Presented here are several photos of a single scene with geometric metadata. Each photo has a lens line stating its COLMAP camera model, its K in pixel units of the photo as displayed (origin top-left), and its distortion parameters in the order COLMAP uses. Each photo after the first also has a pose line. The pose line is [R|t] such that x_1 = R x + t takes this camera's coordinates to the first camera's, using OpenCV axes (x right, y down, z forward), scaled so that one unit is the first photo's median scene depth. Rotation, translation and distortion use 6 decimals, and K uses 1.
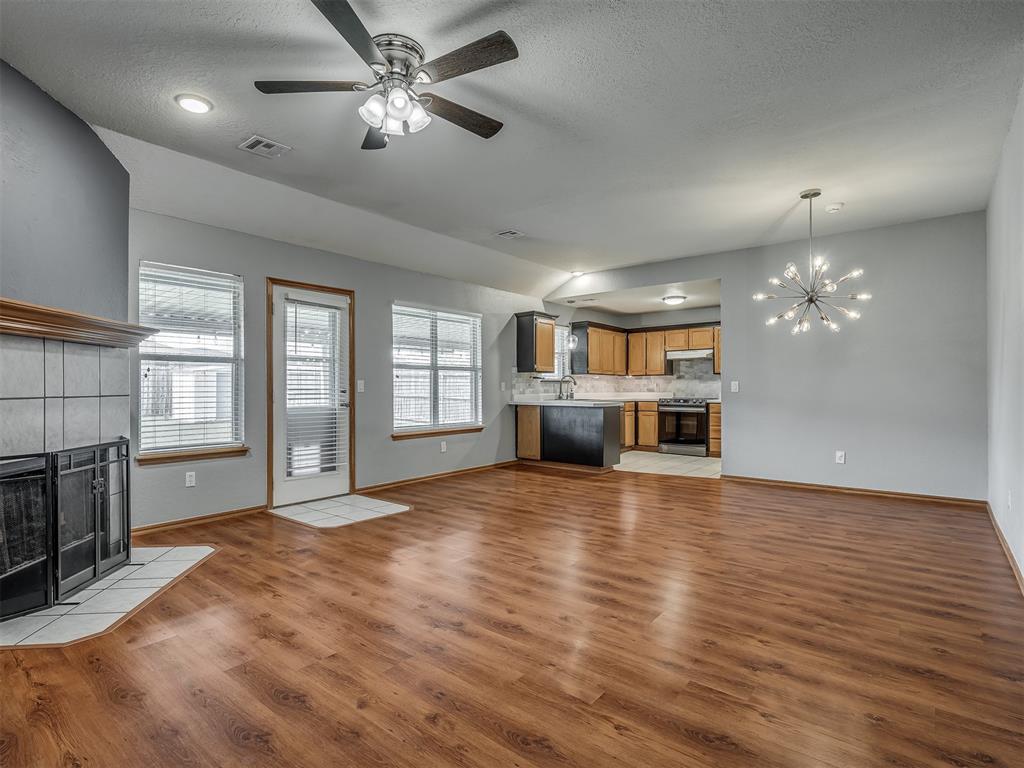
lens RADIAL K [[502.3, 0, 497.3], [0, 502.3, 386.0], [0, 0, 1]] dist [-0.003039, -0.000627]
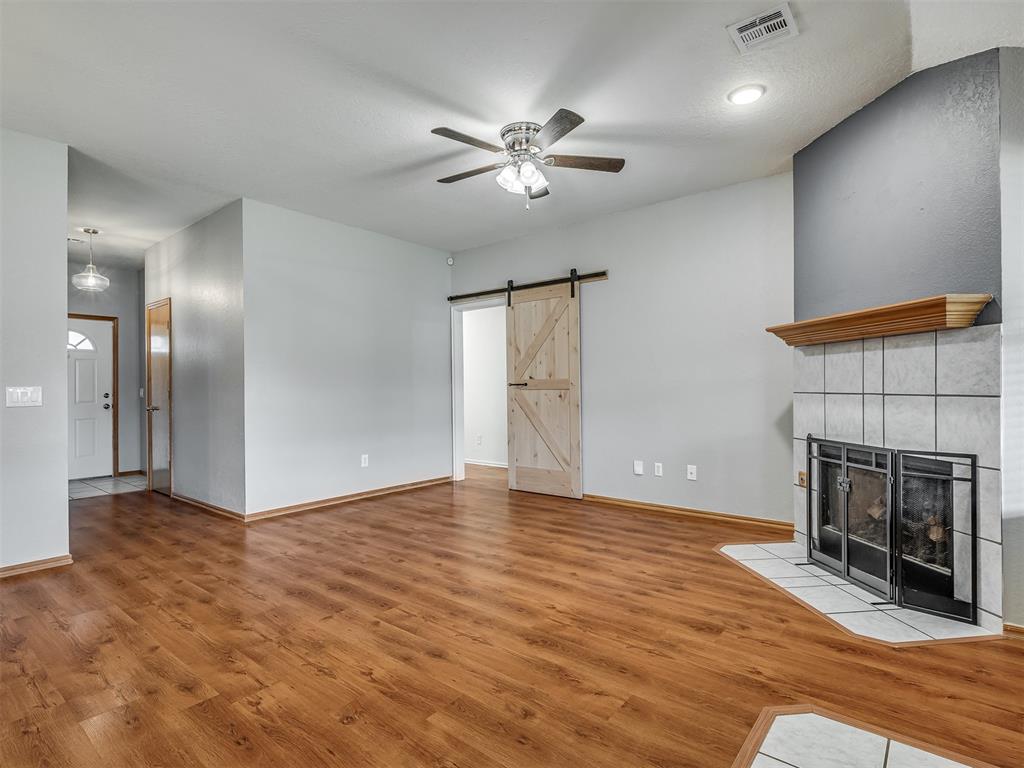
lens RADIAL K [[542.1, 0, 518.5], [0, 542.1, 386.7], [0, 0, 1]] dist [0.002931, -0.012423]
pose [[-0.999896, 0.012197, -0.007760, -0.103184], [0.012196, 0.999926, 0.000202, -0.000606], [0.007762, 0.000108, -0.999970, 1.434577]]
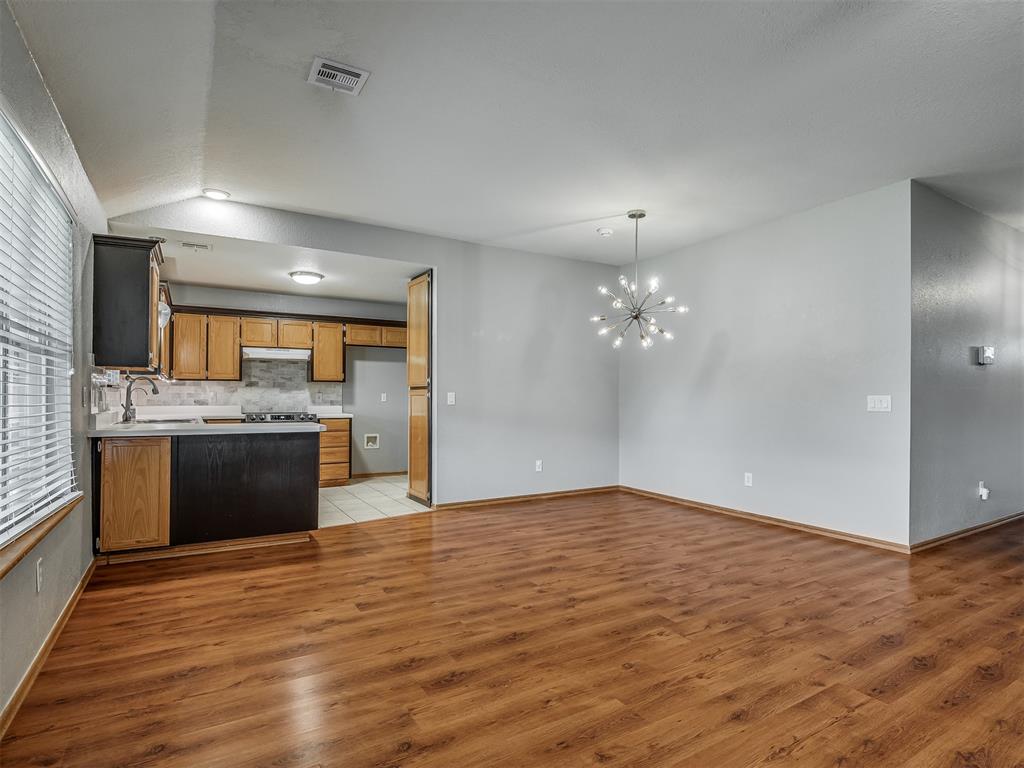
lens RADIAL K [[533.0, 0, 512.6], [0, 533.0, 395.0], [0, 0, 1]] dist [-0.004315, -0.012755]
pose [[0.349027, 0.006632, 0.937089, -0.522701], [-0.005918, 0.999971, -0.004873, -0.001256], [-0.937094, -0.003845, 0.349056, 0.899605]]
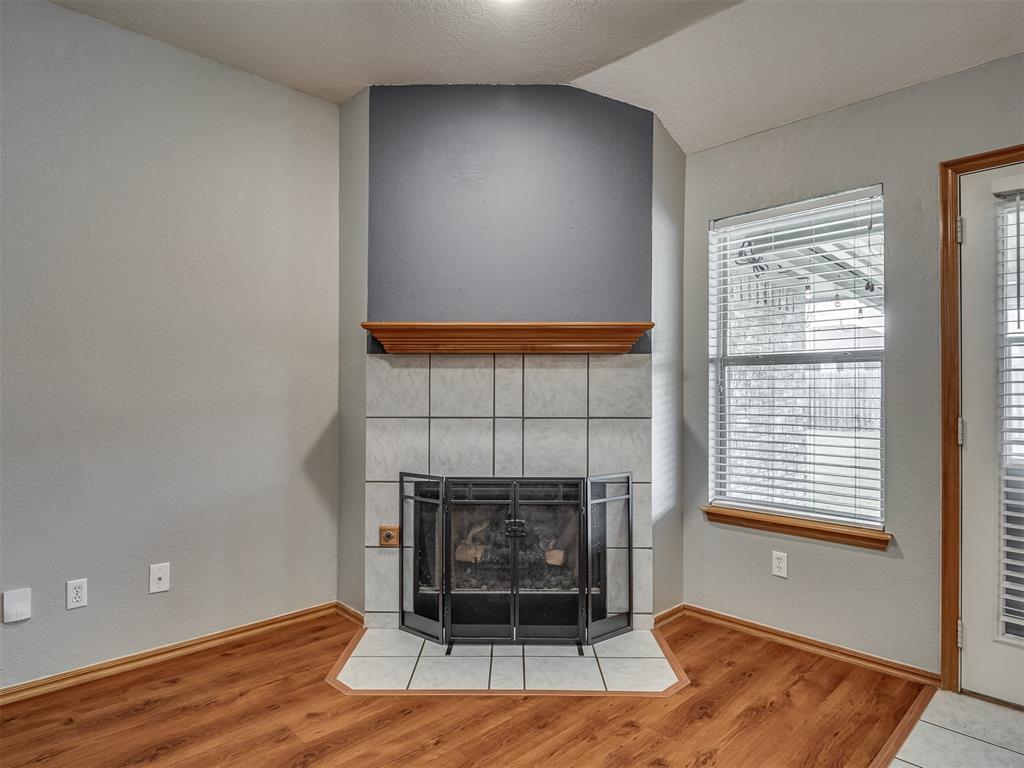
lens RADIAL K [[595.7, 0, 507.7], [0, 595.7, 385.7], [0, 0, 1]] dist [-0.003677, -0.002394]
pose [[-0.109020, -0.006348, -0.994019, 0.118736], [-0.001402, 0.999980, -0.006232, -0.018685], [0.994039, 0.000714, -0.109027, 0.760614]]
